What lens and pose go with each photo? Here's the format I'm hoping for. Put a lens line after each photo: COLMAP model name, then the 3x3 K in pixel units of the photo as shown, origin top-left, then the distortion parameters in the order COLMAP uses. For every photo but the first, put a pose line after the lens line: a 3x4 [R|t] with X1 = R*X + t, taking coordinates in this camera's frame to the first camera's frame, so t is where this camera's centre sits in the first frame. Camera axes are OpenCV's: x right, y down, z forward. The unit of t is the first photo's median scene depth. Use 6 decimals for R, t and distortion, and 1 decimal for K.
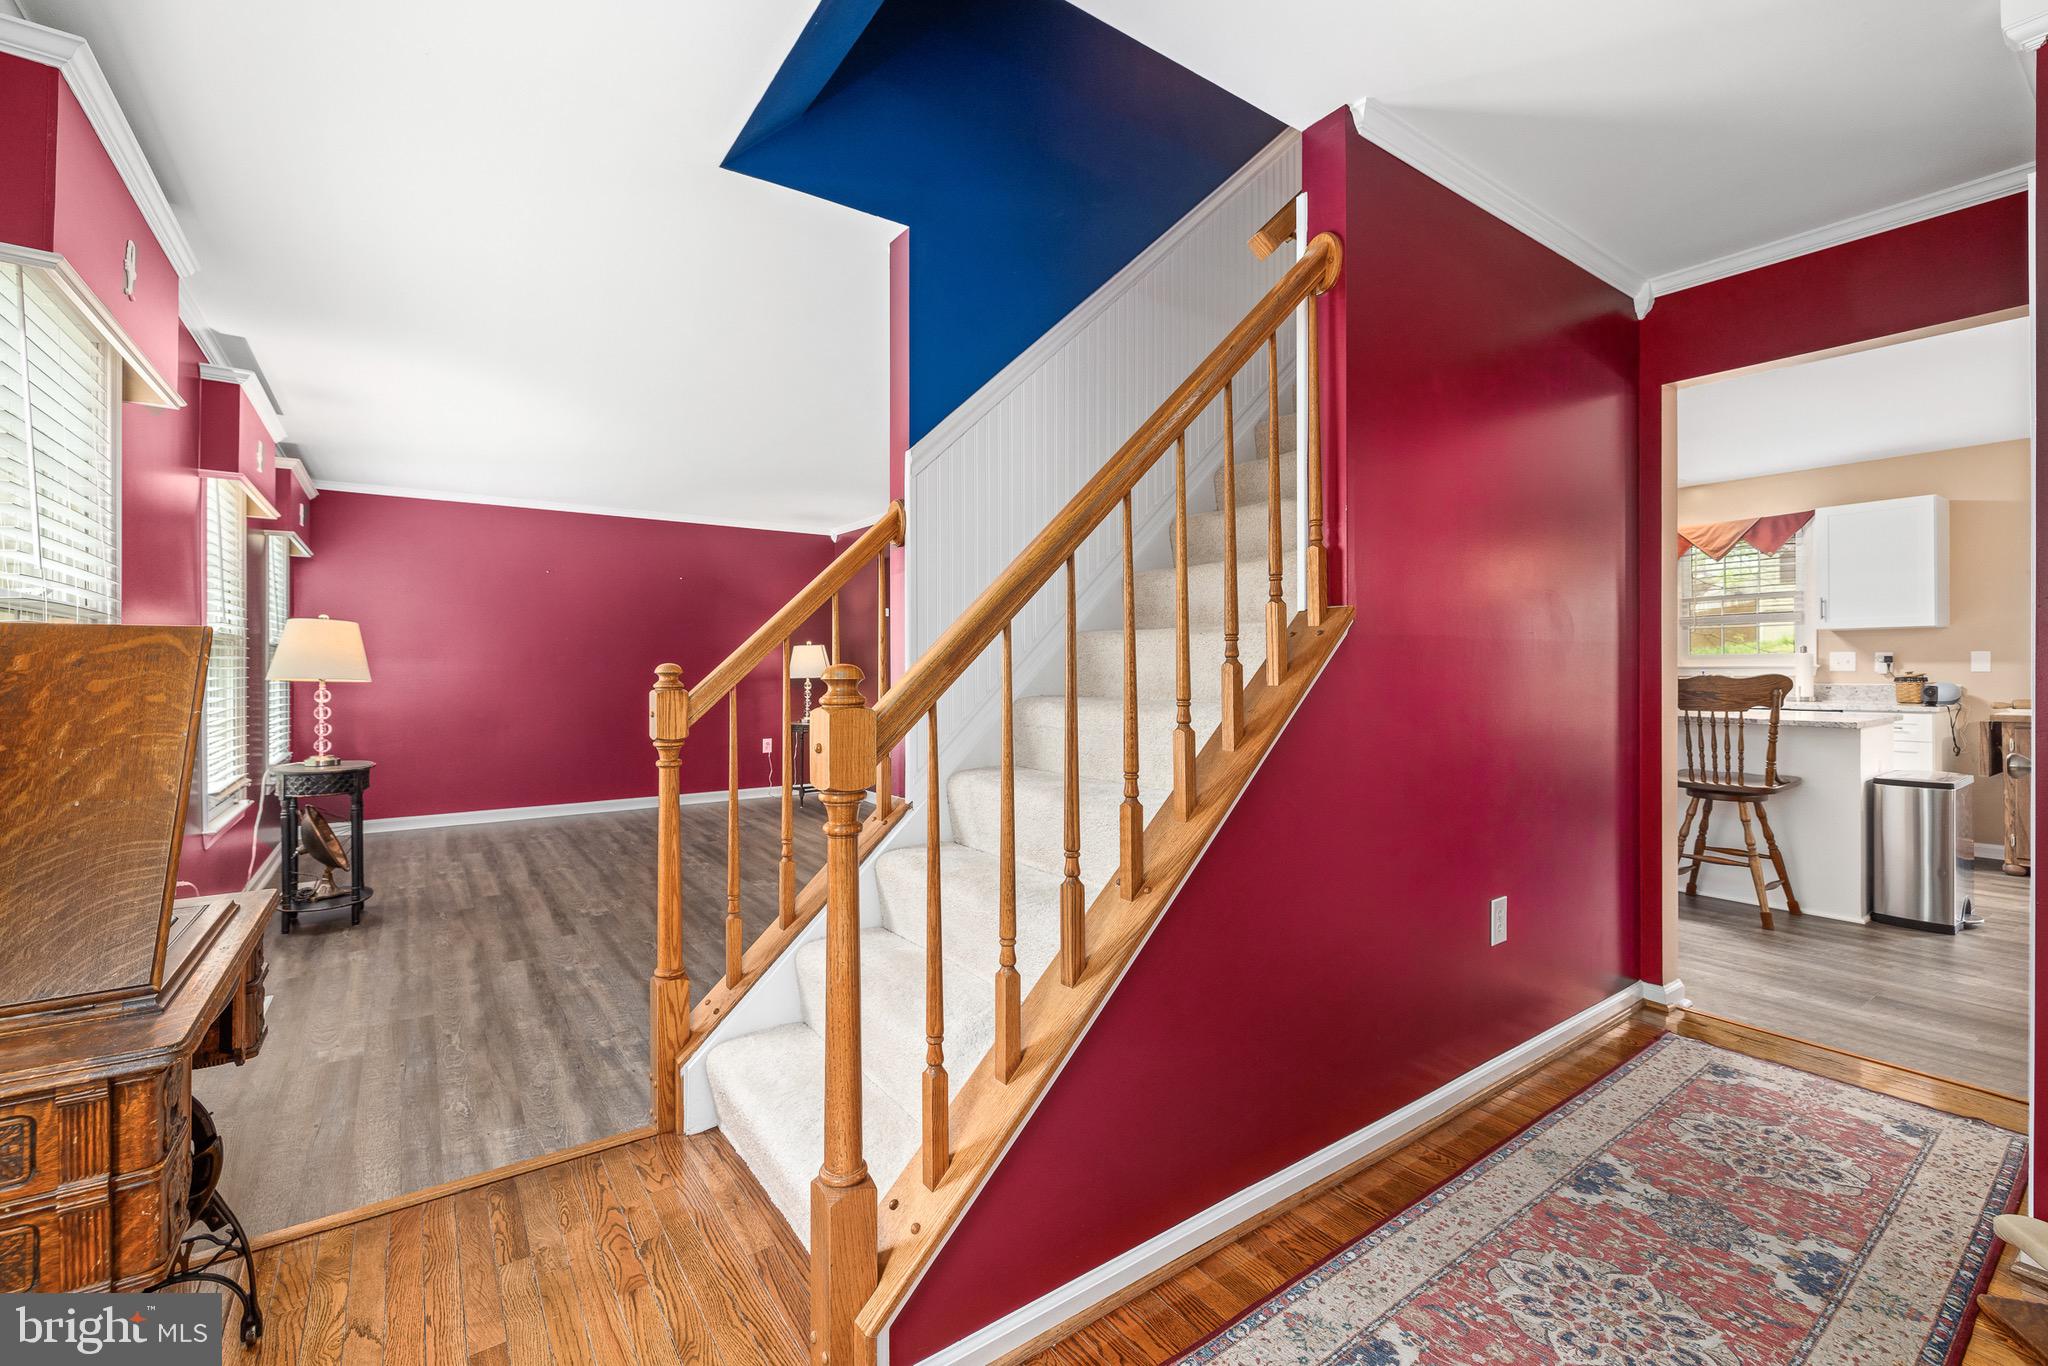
lens RADIAL K [[864.2, 0, 1024.3], [0, 864.2, 663.0], [0, 0, 1]] dist [0.000411, -0.000311]
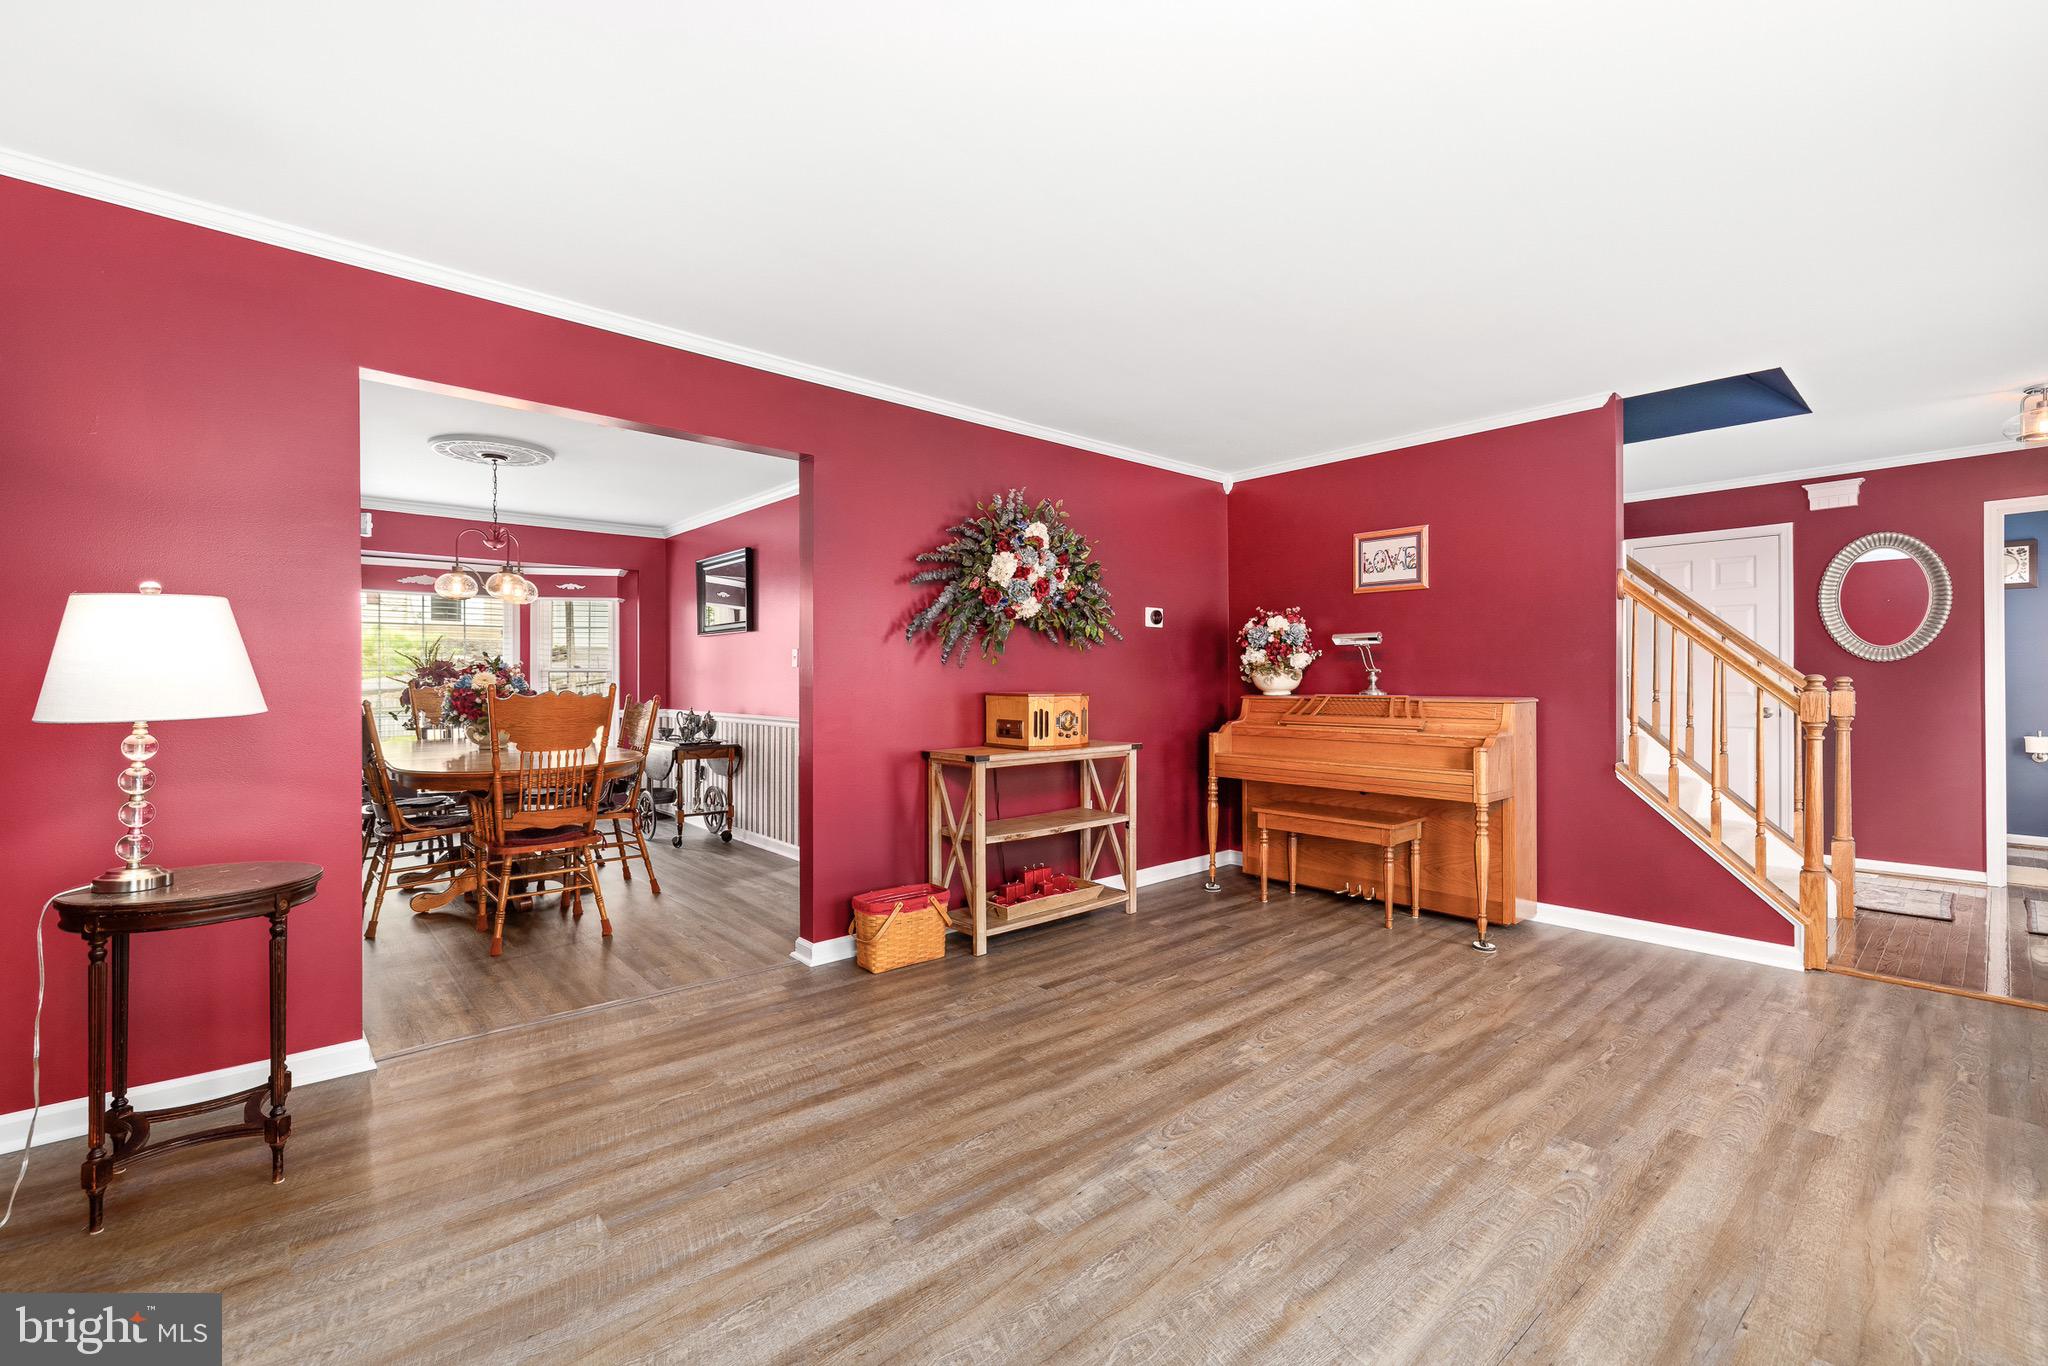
lens RADIAL K [[864.2, 0, 1021.1], [0, 864.2, 679.5], [0, 0, 1]] dist [0.000411, -0.000311]
pose [[-0.103142, 0.007874, 0.994635, -1.240911], [0.000675, 0.999969, -0.007846, 0.017677], [-0.994666, -0.000137, -0.103144, 1.763084]]
